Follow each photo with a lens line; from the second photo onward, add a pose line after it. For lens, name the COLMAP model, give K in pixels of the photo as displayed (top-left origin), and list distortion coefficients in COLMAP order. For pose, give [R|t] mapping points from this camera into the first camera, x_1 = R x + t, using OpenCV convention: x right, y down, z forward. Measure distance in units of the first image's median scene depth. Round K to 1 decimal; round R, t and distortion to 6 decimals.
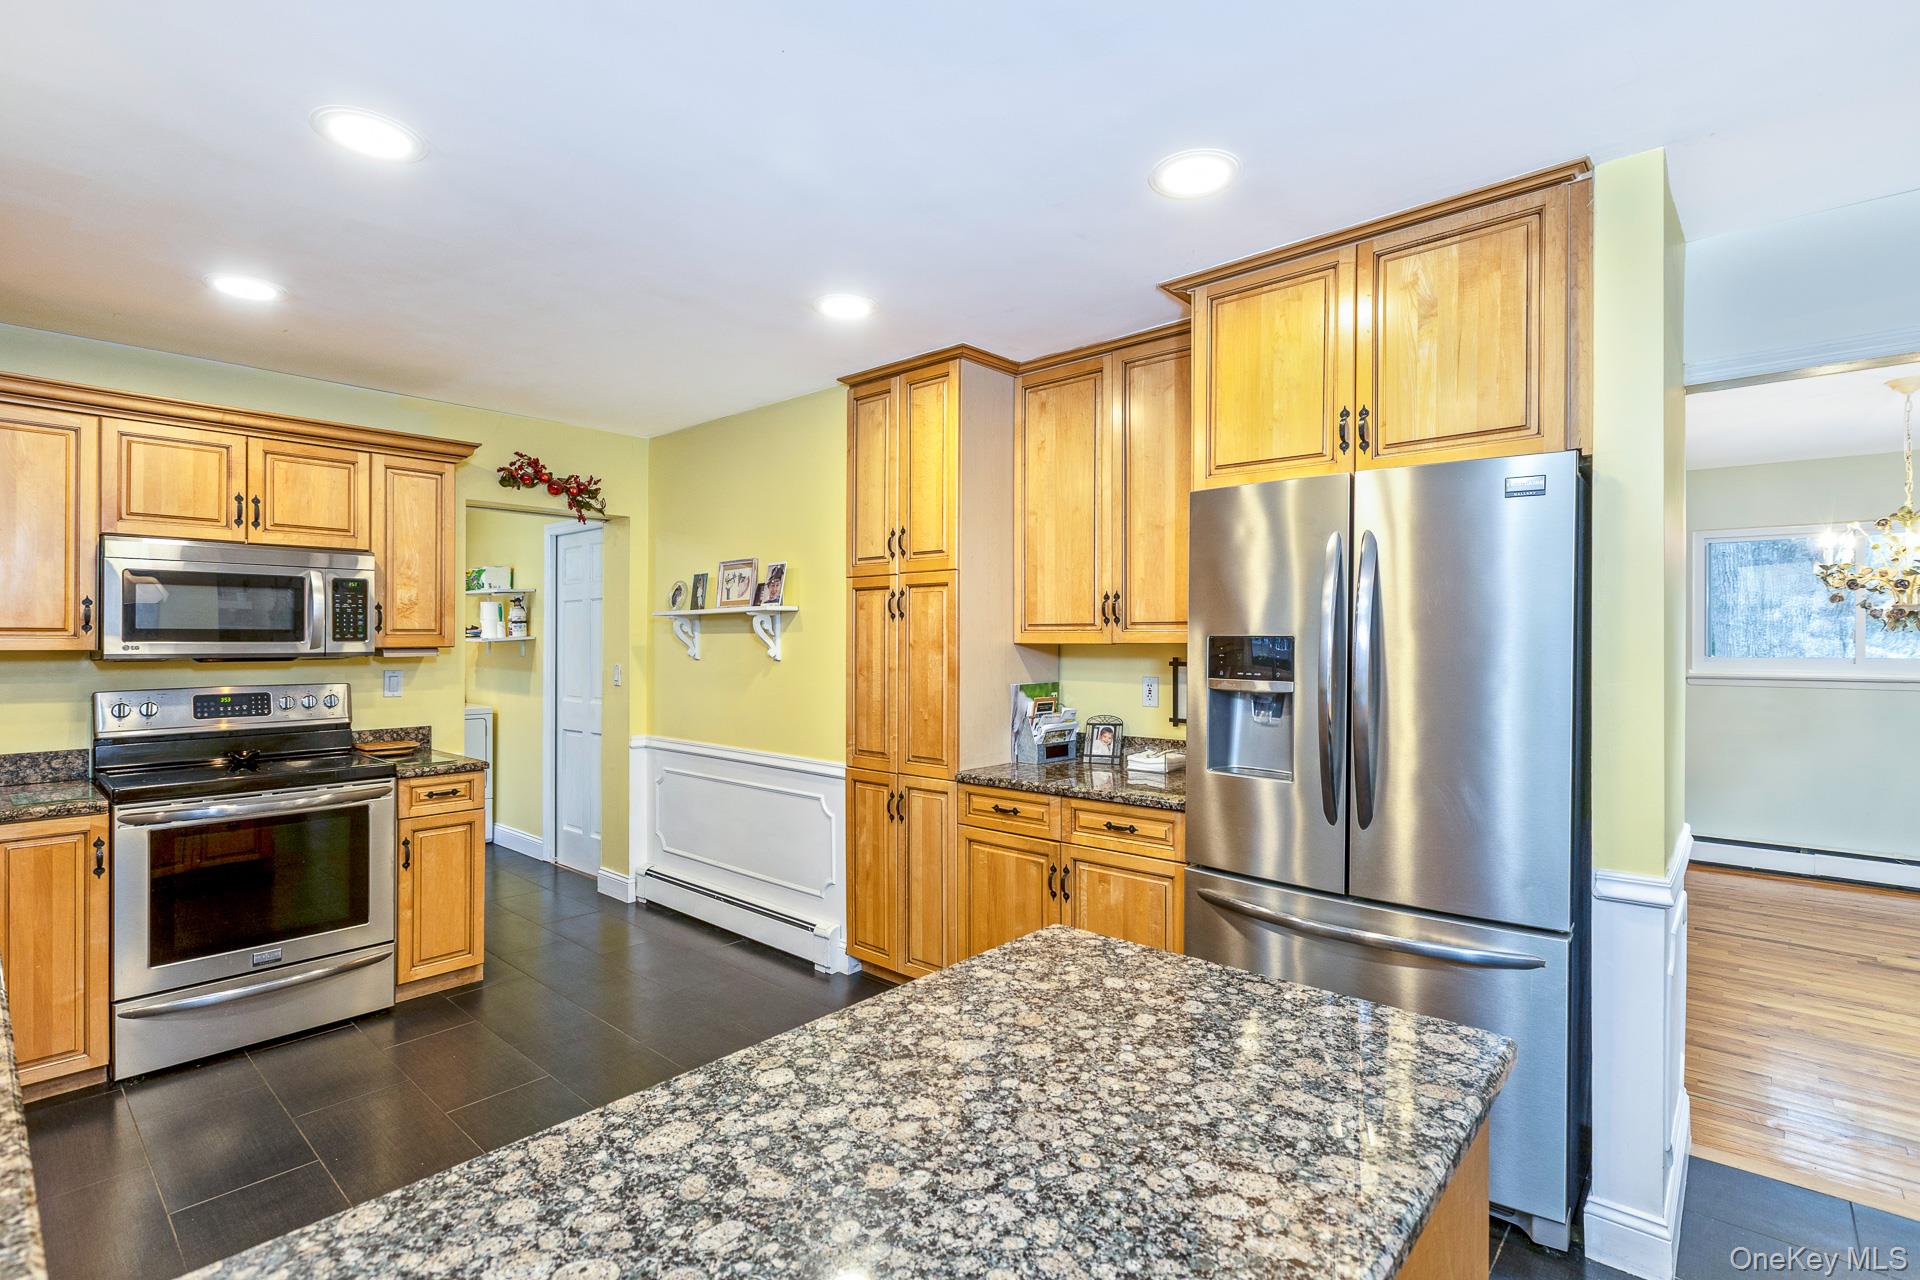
lens RADIAL K [[890.8, 0, 960.0], [0, 890.8, 640.0], [0, 0, 1]] dist [0.001631, -0.000271]
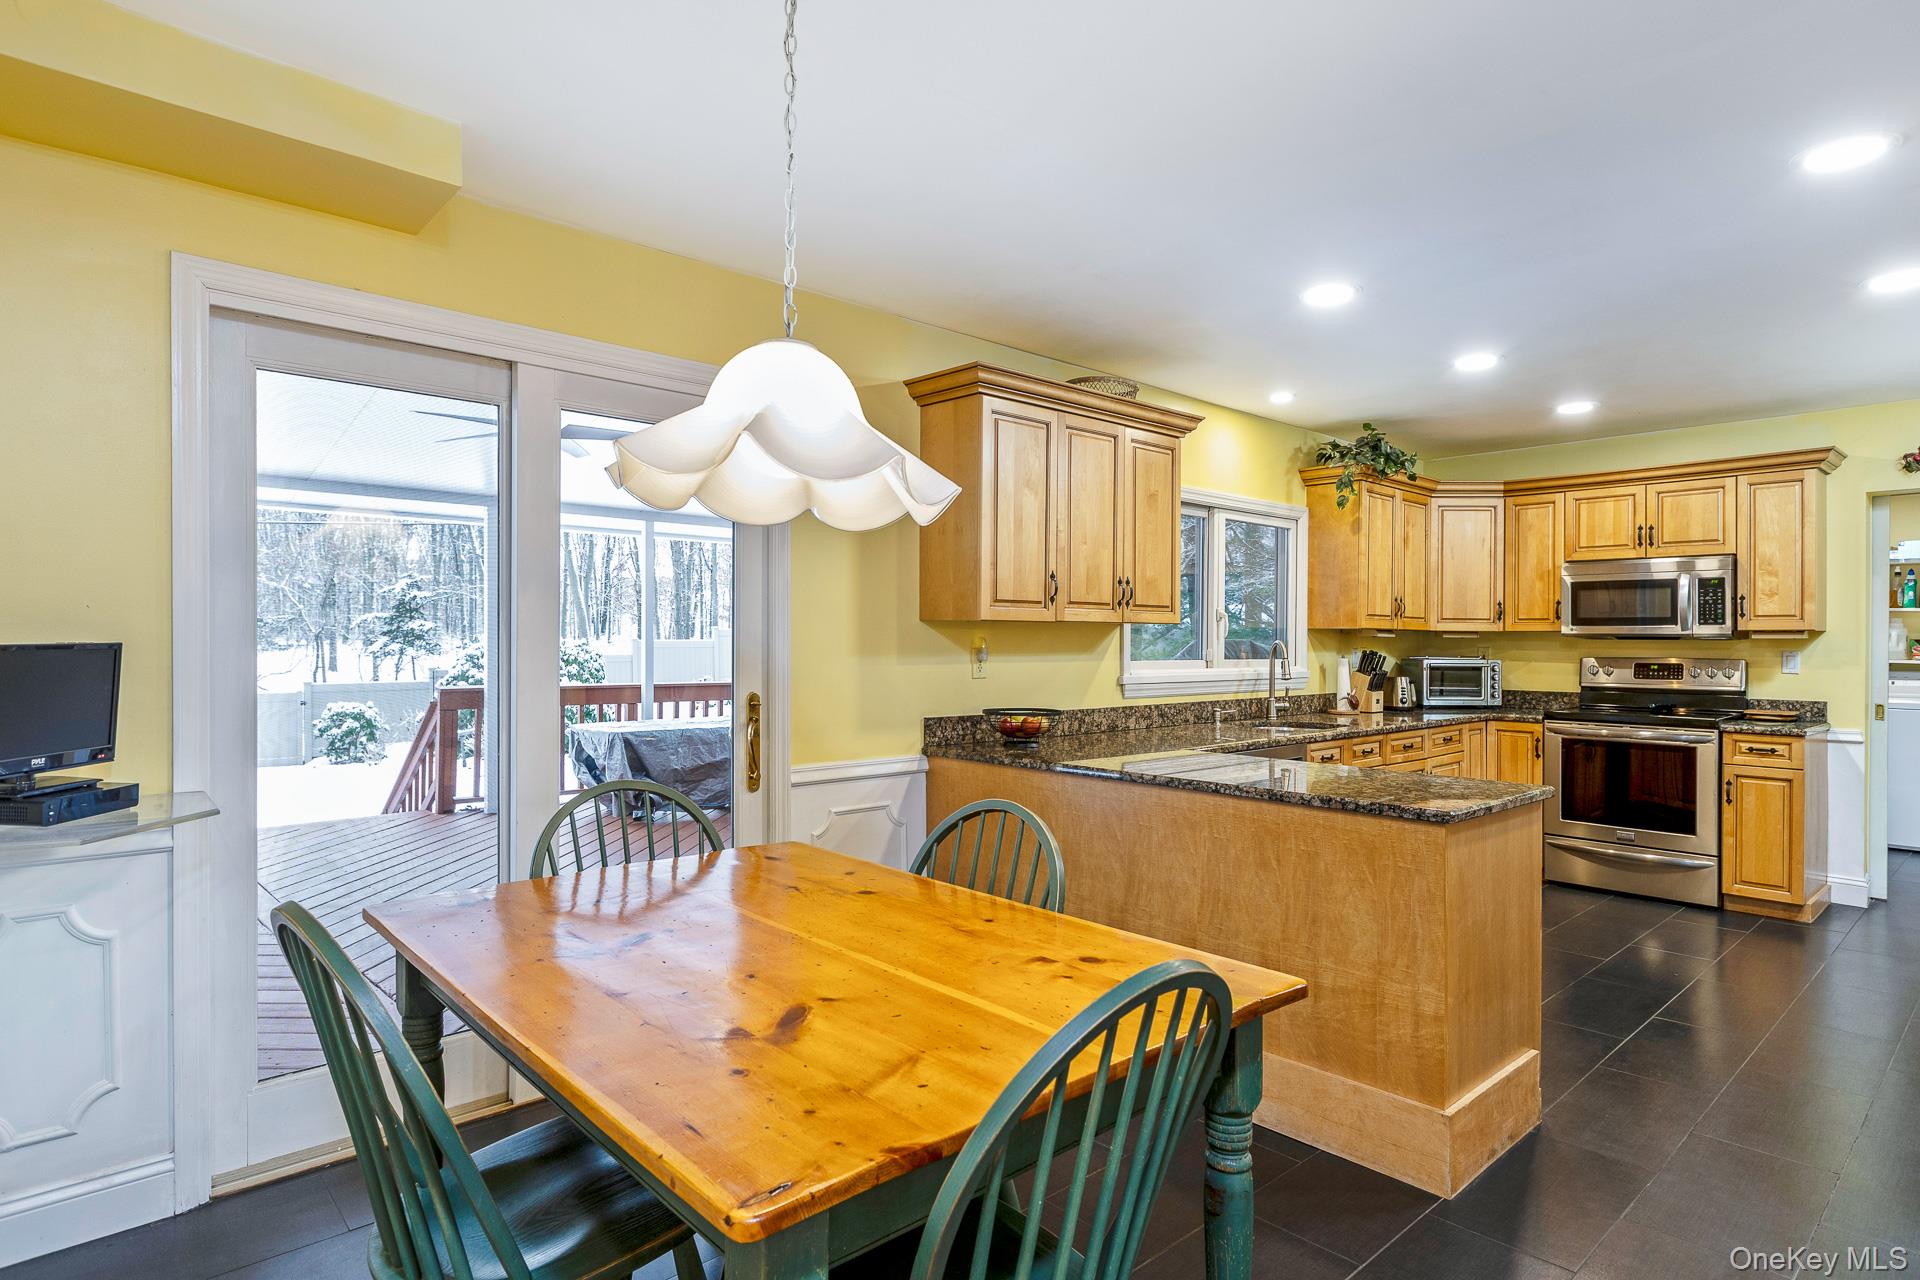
lens RADIAL K [[1022.8, 0, 919.9], [0, 1022.8, 637.1], [0, 0, 1]] dist [0.000936, -0.000033]
pose [[-0.139812, -0.002269, -0.990175, 0.980221], [-0.007100, 0.999974, -0.001289, 0.029680], [0.990153, 0.006850, -0.139825, 0.061334]]
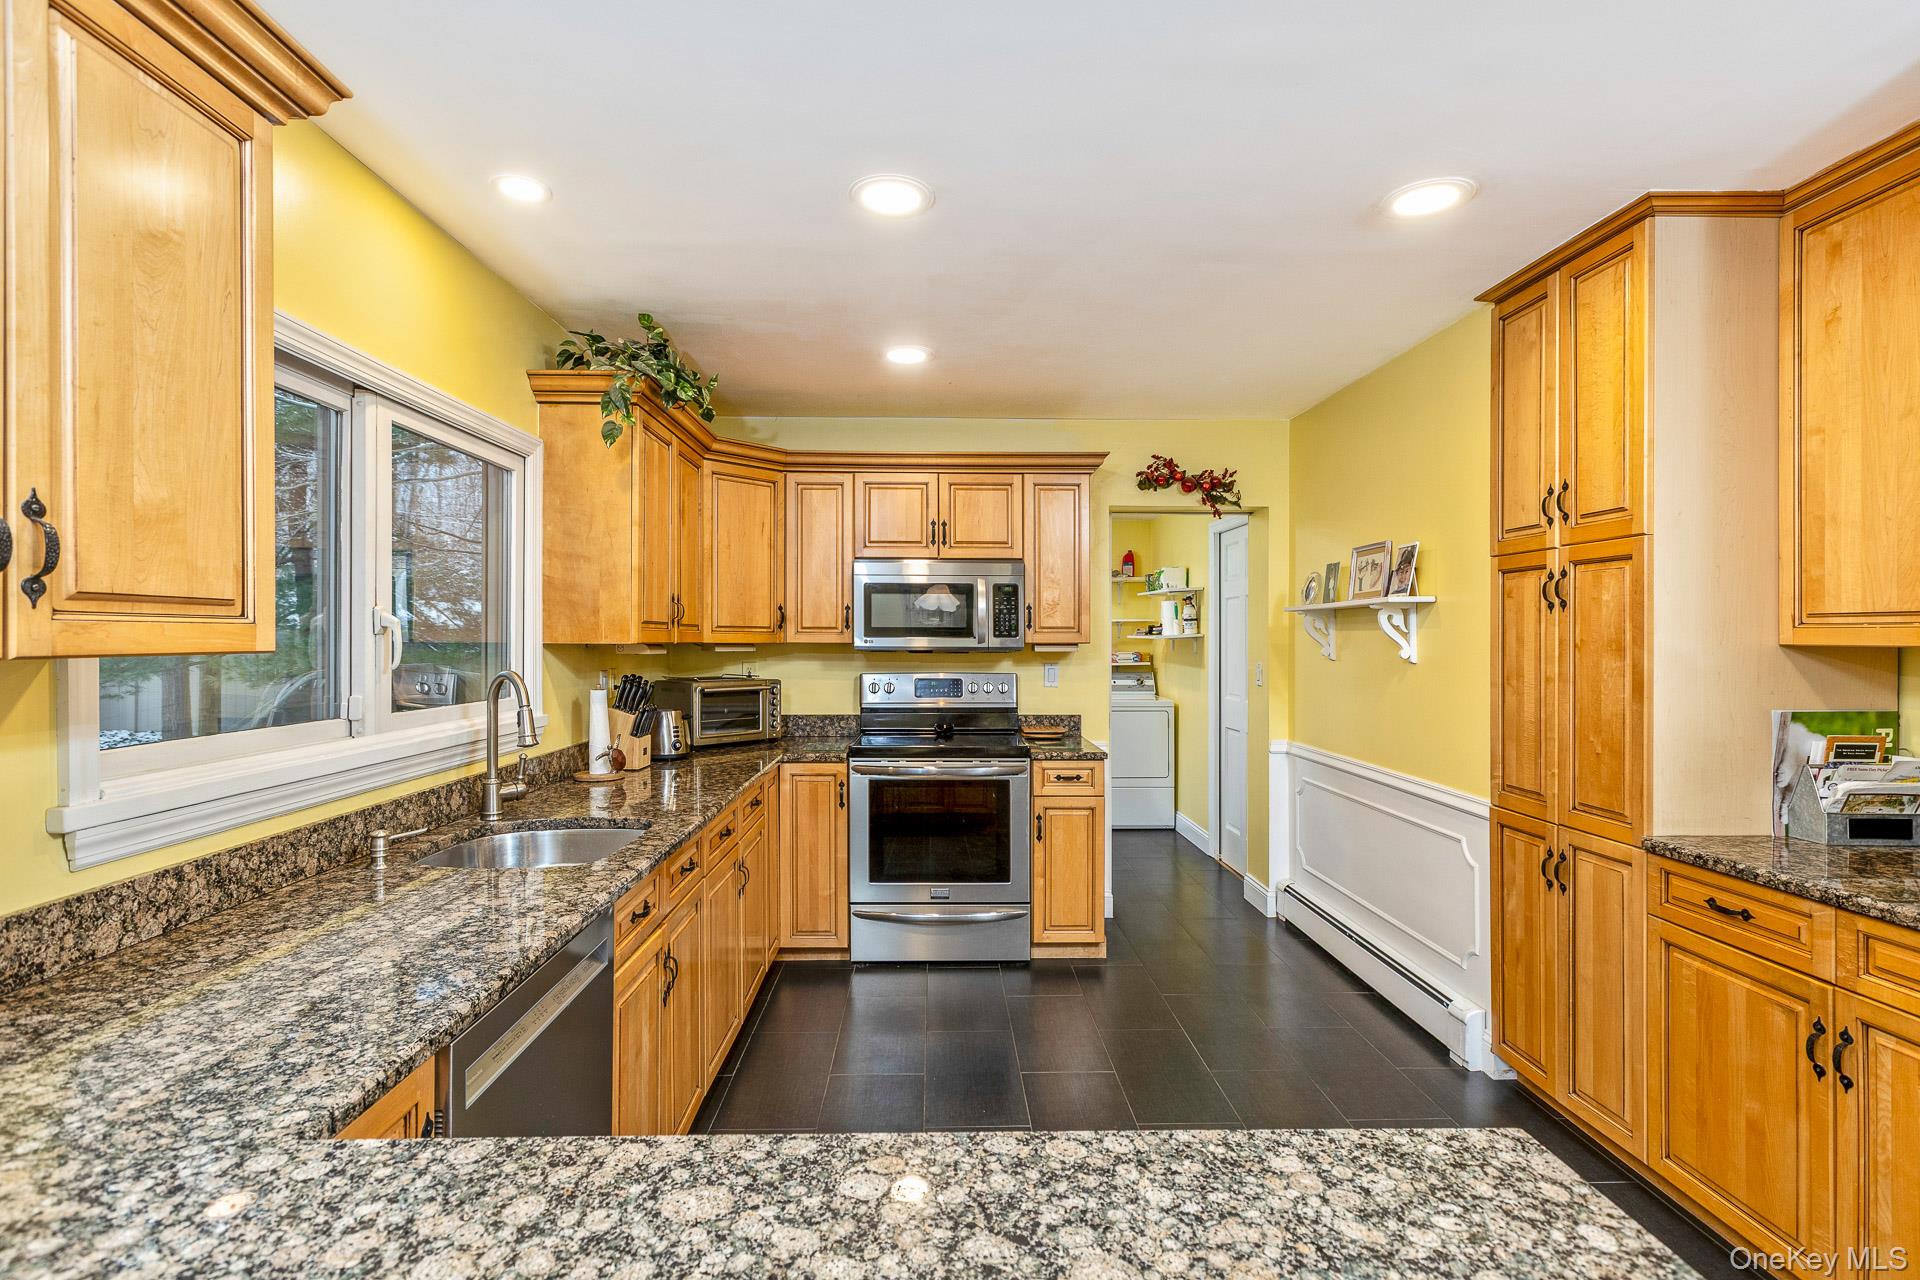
lens RADIAL K [[896.4, 0, 963.1], [0, 896.4, 637.3], [0, 0, 1]] dist [0.004184, -0.000395]
pose [[0.684601, 0.003511, -0.728910, 0.133696], [-0.003991, 0.999991, 0.001069, 0.000013], [0.728907, 0.002177, 0.684609, 0.158086]]
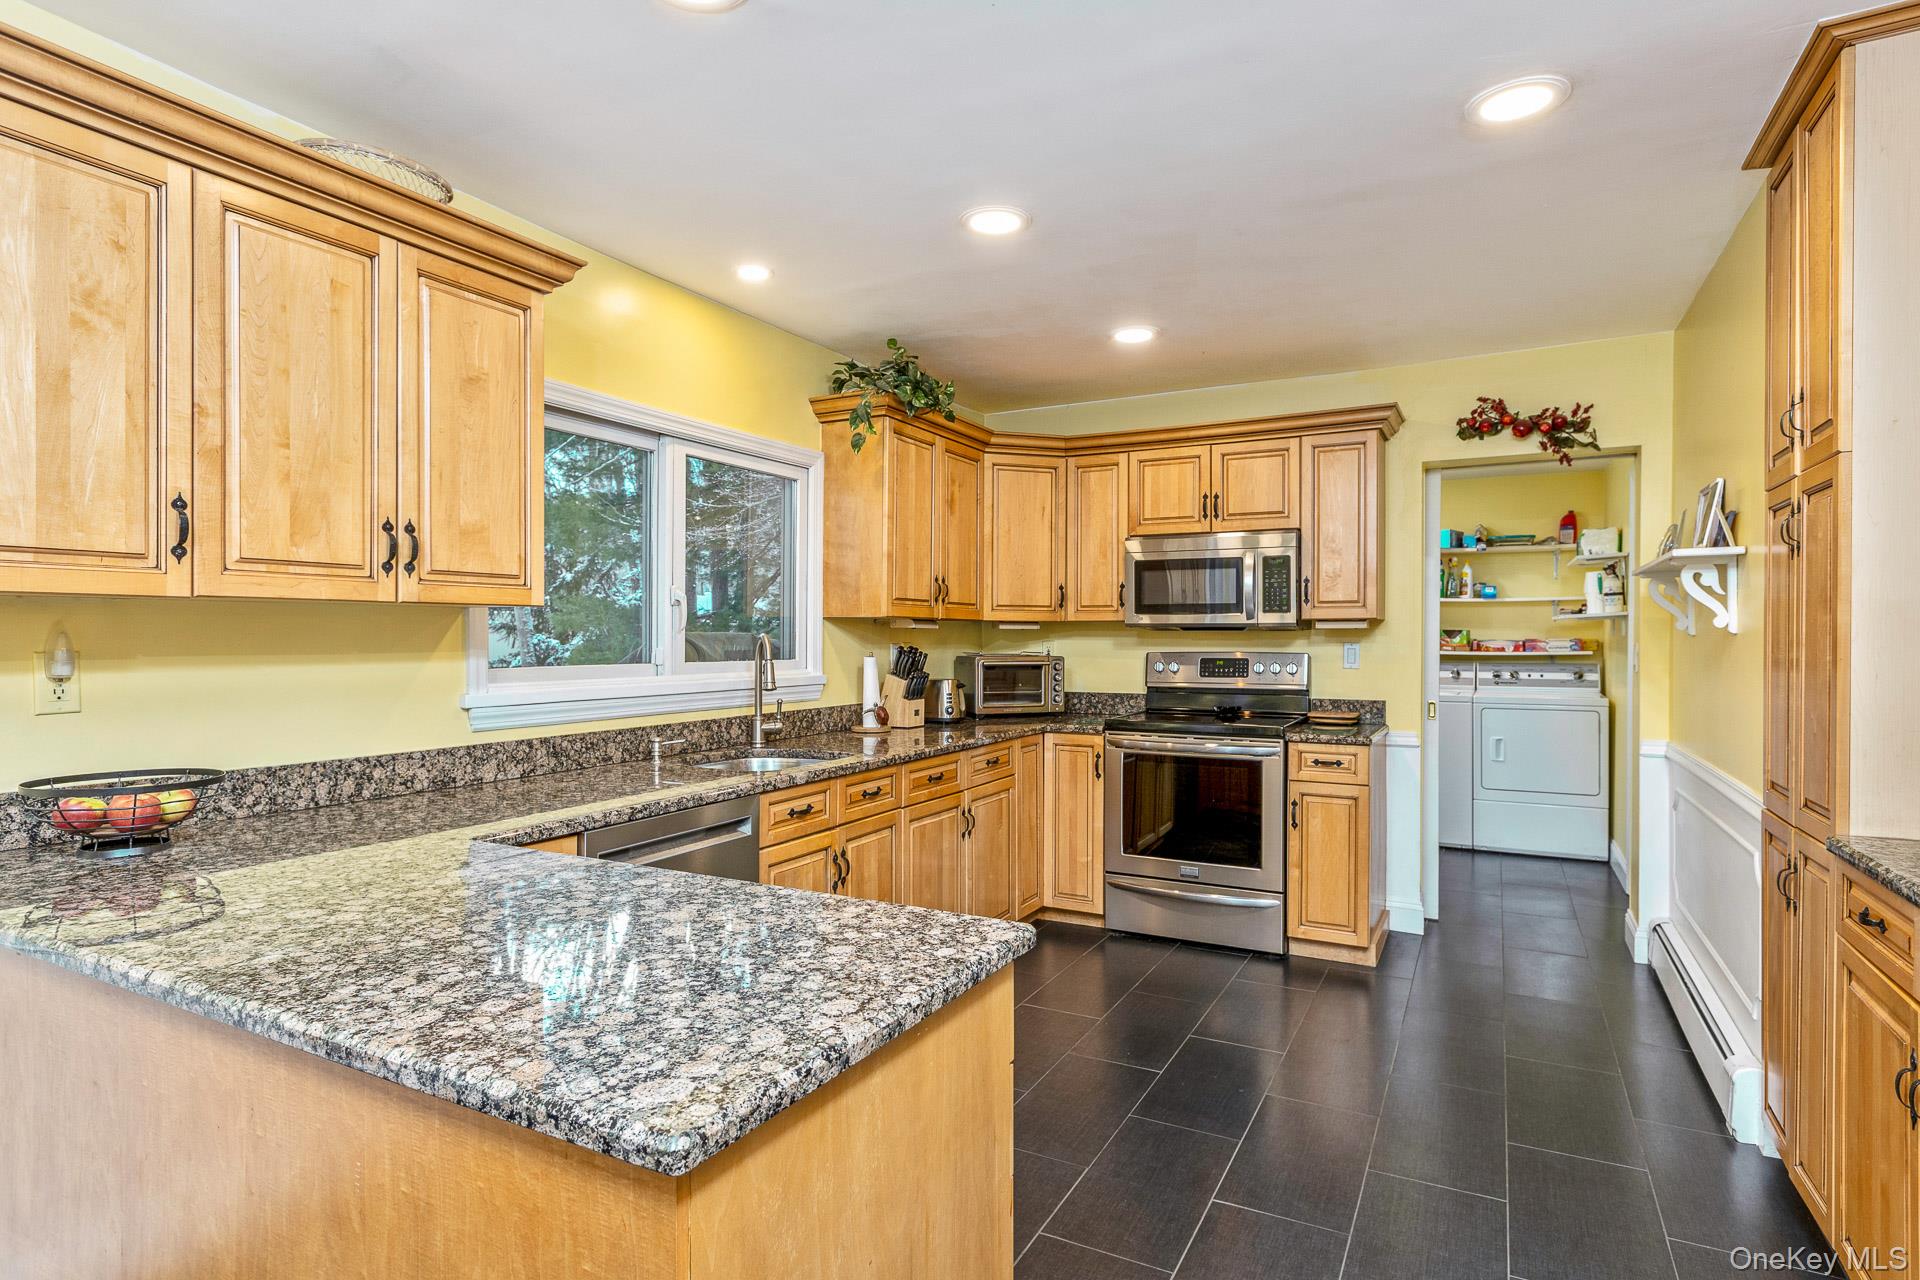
lens RADIAL K [[1020.9, 0, 960.0], [0, 1020.9, 640.0], [0, 0, 1]] dist [-0.002836, 0.000322]
pose [[0.223623, 0.006494, -0.974654, 0.458479], [-0.002502, 0.999978, 0.006089, 0.028496], [0.974673, 0.001077, 0.223634, 0.346238]]
